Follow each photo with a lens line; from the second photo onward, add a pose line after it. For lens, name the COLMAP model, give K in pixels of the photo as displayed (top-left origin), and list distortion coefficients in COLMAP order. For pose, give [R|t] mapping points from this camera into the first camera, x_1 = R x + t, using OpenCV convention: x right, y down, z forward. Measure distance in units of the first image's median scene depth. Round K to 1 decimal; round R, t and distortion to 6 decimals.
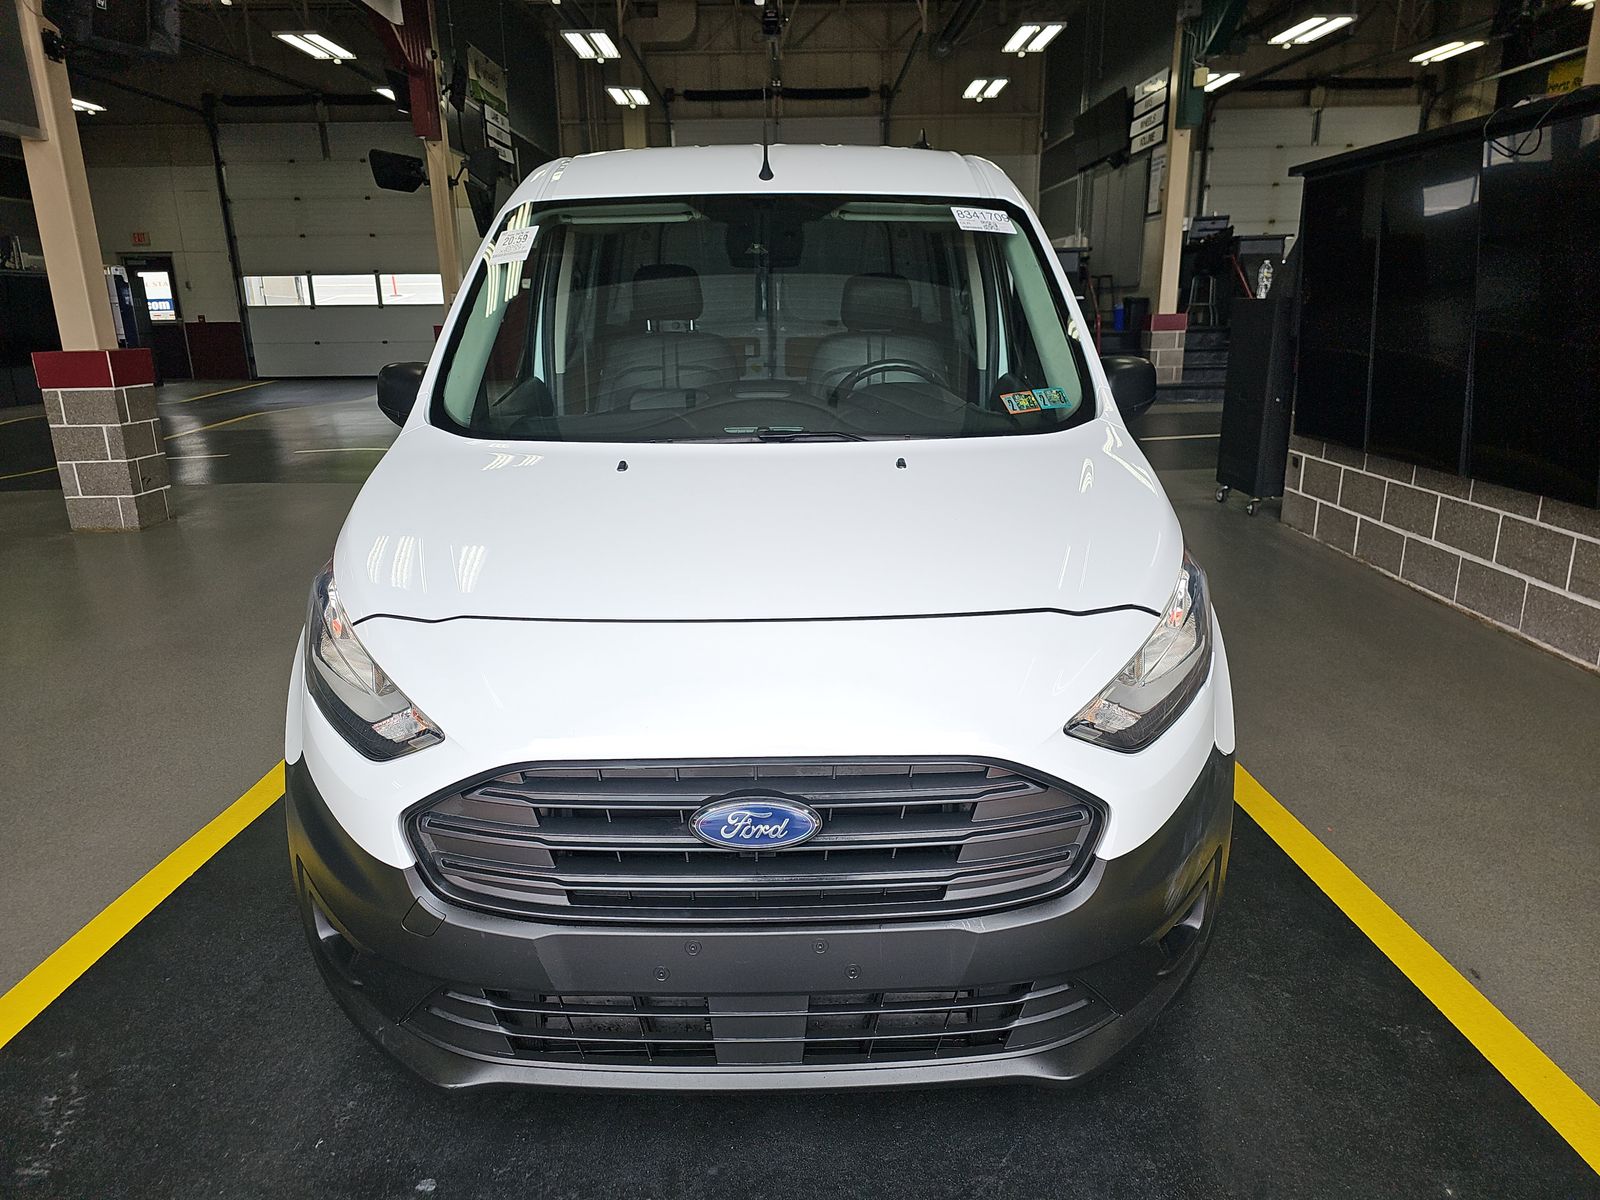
lens RADIAL K [[1081.3, 0, 797.2], [0, 1081.3, 607.8], [0, 0, 1]] dist [0.036984, -0.022545]
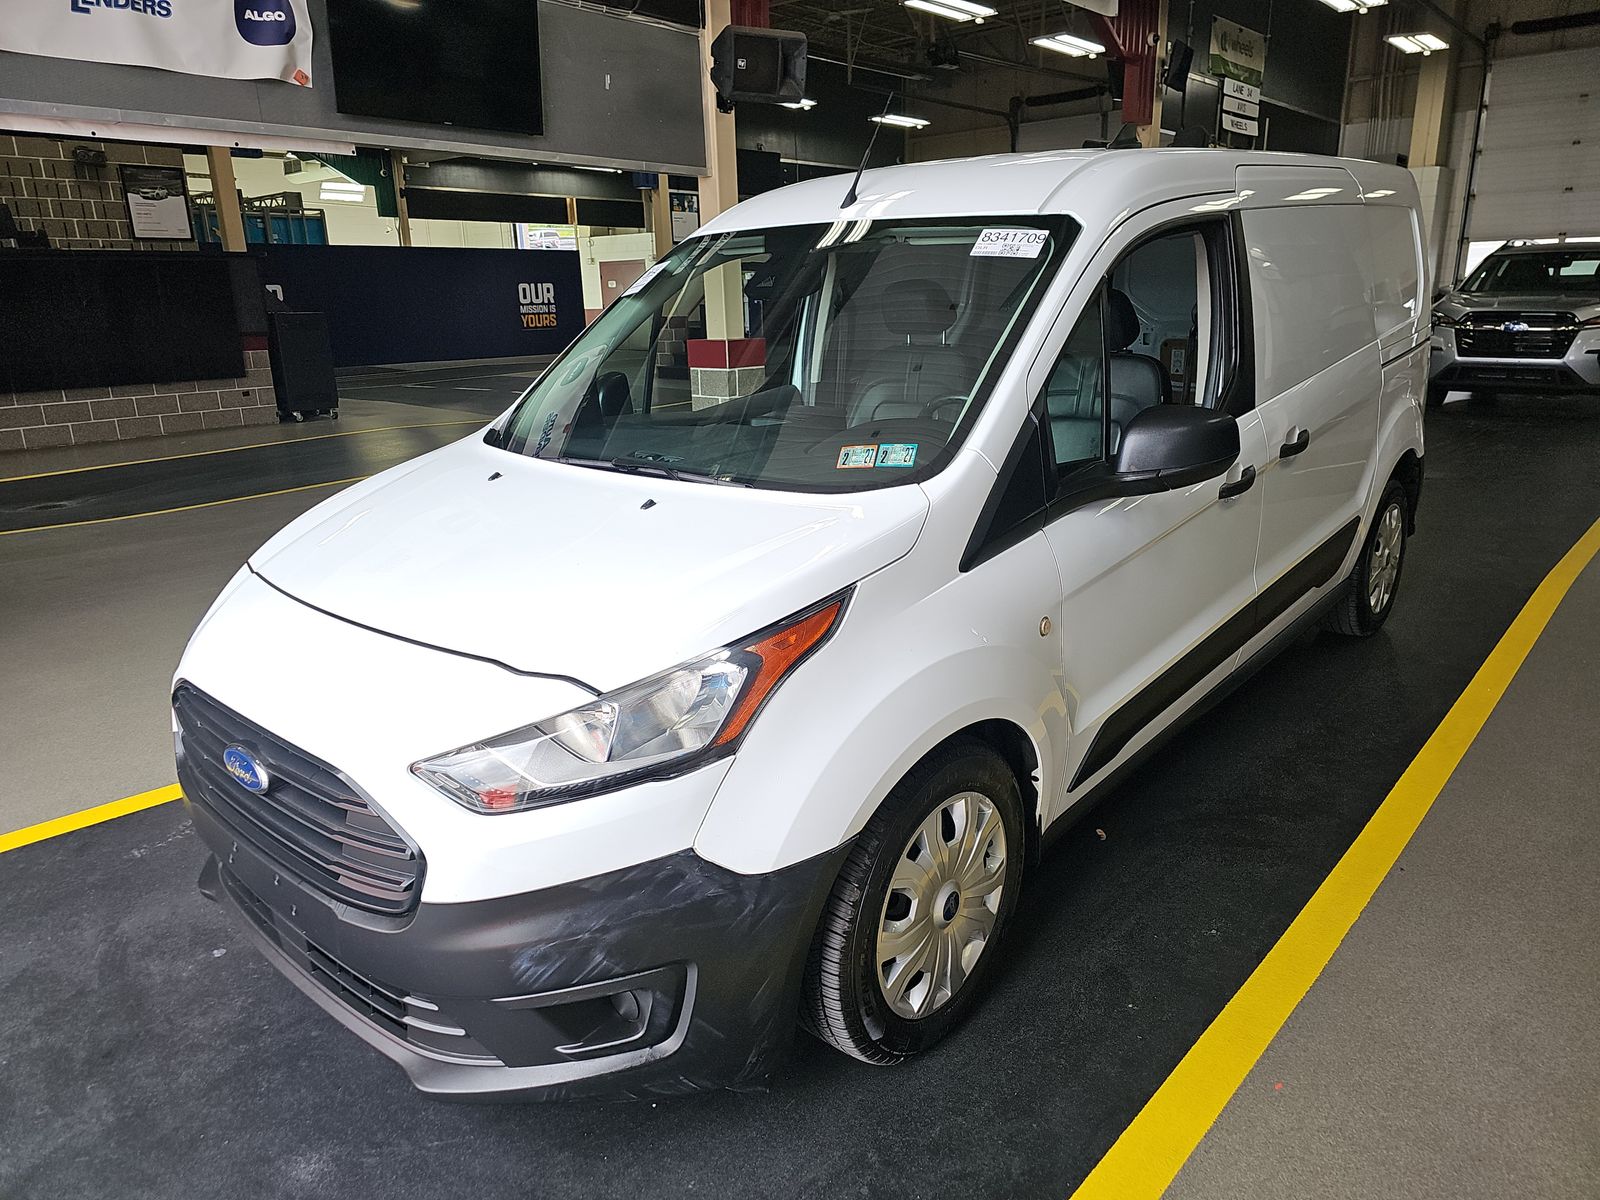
lens RADIAL K [[1081.3, 0, 793.2], [0, 1081.3, 594.4], [0, 0, 1]] dist [0.036984, -0.022545]
pose [[0.758719, 0.171302, -0.628491, 0.130349], [-0.164602, 0.983911, 0.069467, -0.021957], [0.630279, 0.050745, 0.774708, 0.044684]]
